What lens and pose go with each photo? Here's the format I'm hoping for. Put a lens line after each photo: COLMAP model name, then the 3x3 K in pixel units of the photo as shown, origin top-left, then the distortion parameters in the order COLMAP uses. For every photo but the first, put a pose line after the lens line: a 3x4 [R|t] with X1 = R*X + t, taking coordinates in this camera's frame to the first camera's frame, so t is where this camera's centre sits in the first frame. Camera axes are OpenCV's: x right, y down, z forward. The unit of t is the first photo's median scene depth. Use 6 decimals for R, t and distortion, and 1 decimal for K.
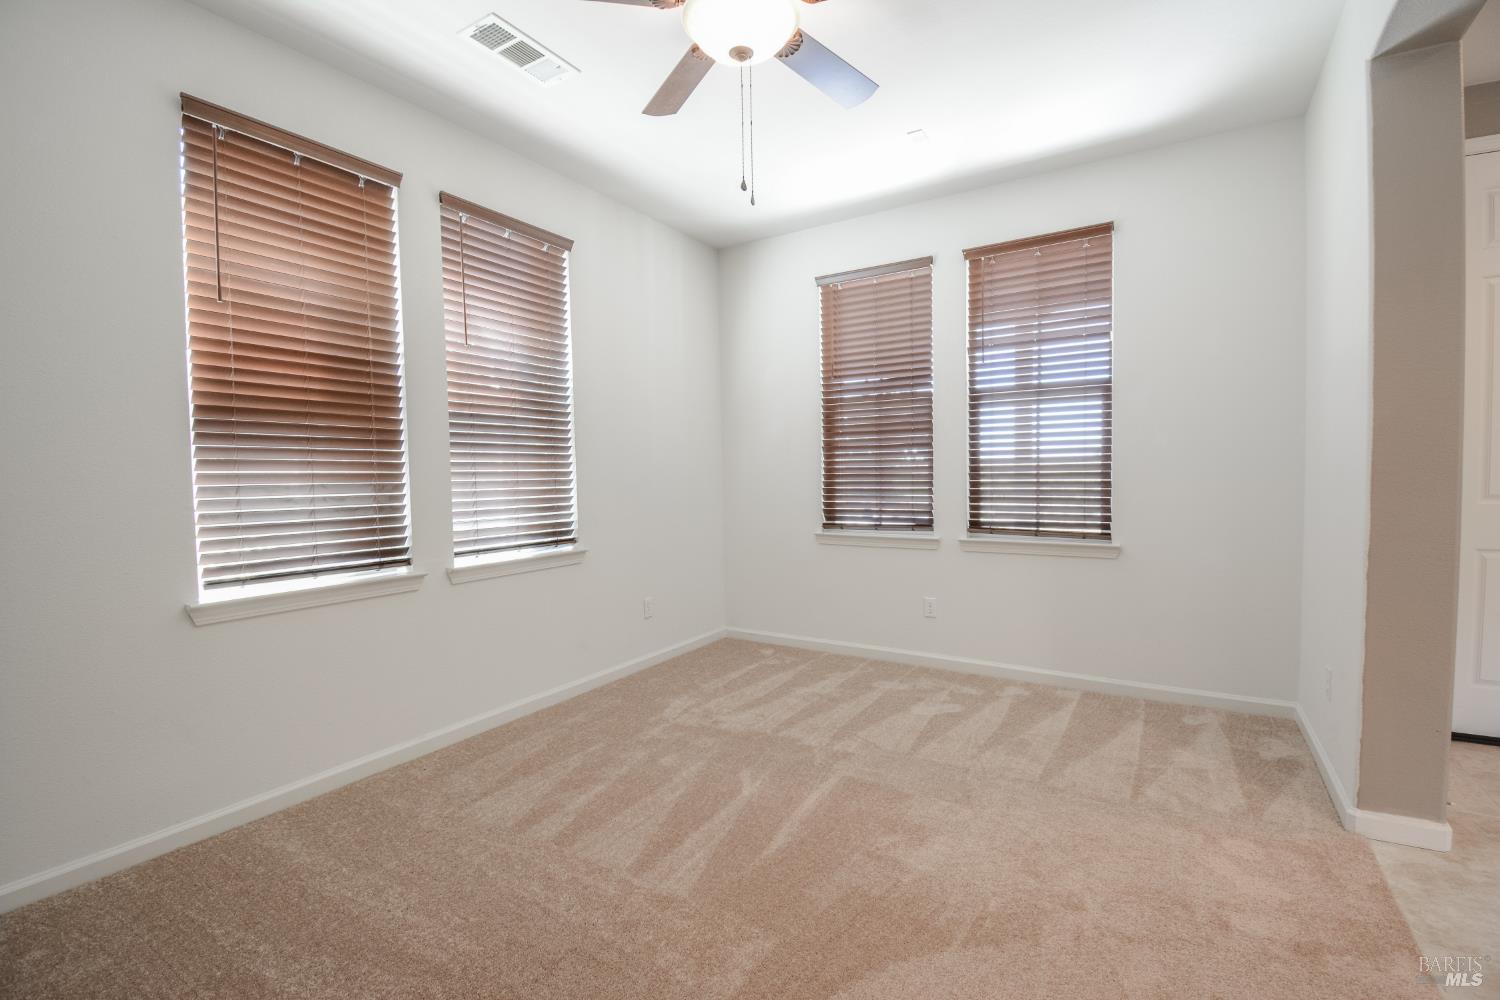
lens RADIAL K [[664.4, 0, 751.1], [0, 664.4, 500.6], [0, 0, 1]] dist [0.017347, -0.024819]
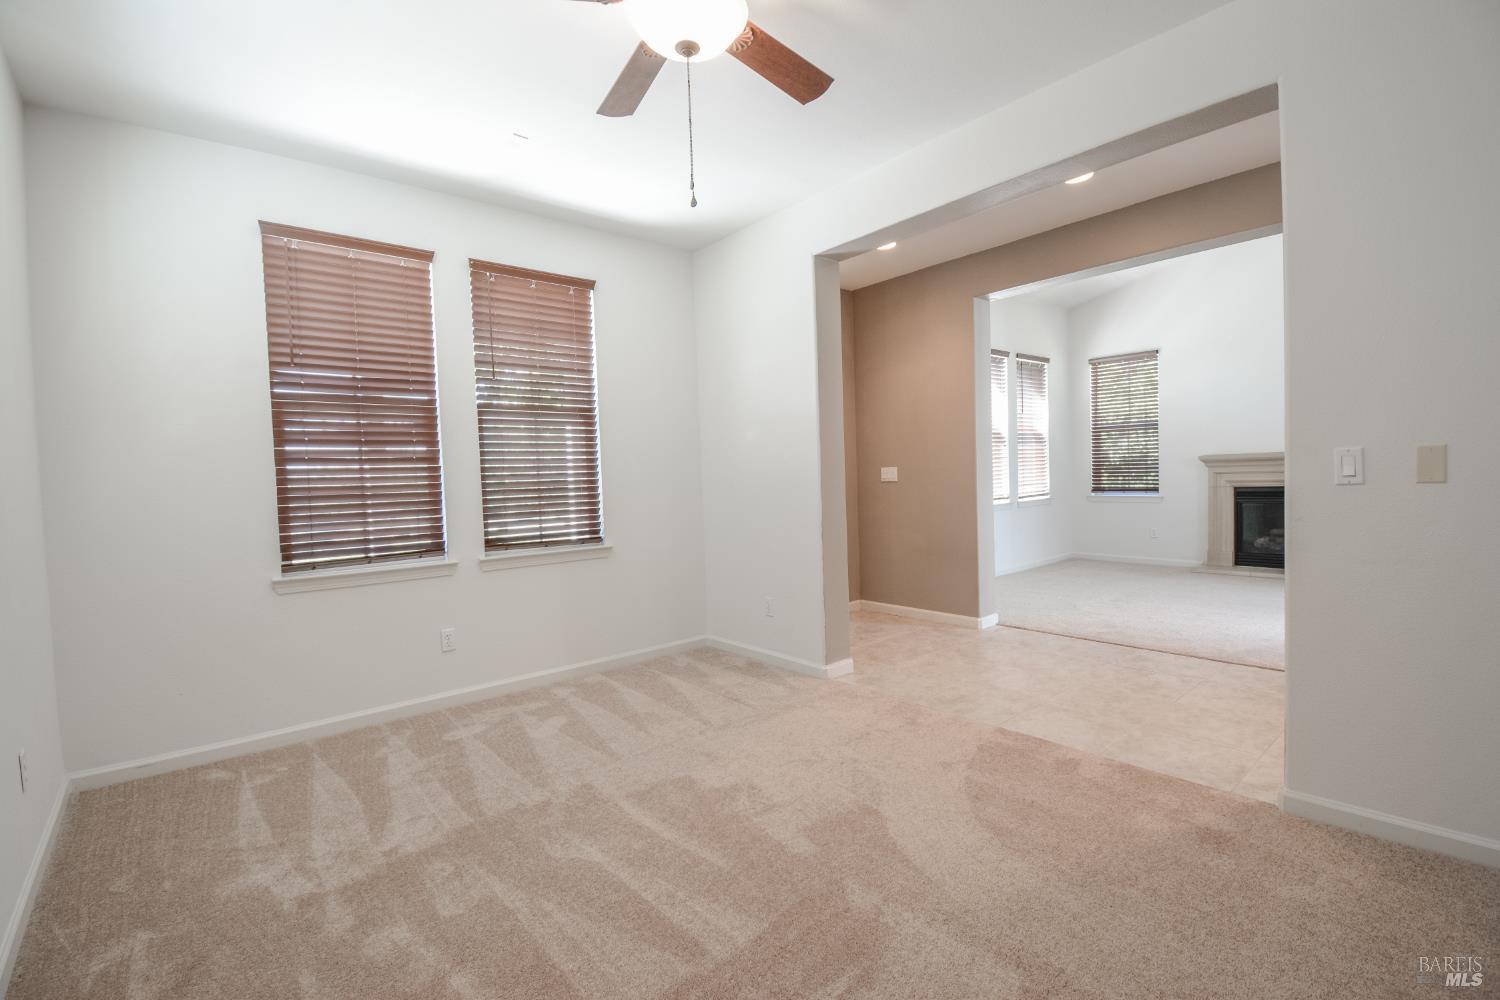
lens RADIAL K [[664.4, 0, 751.1], [0, 664.4, 500.6], [0, 0, 1]] dist [0.017347, -0.024819]
pose [[0.296141, -0.029312, 0.954694, -0.526164], [0.068508, 0.997606, 0.009379, -0.009239], [-0.952684, 0.062627, 0.297440, 0.374160]]
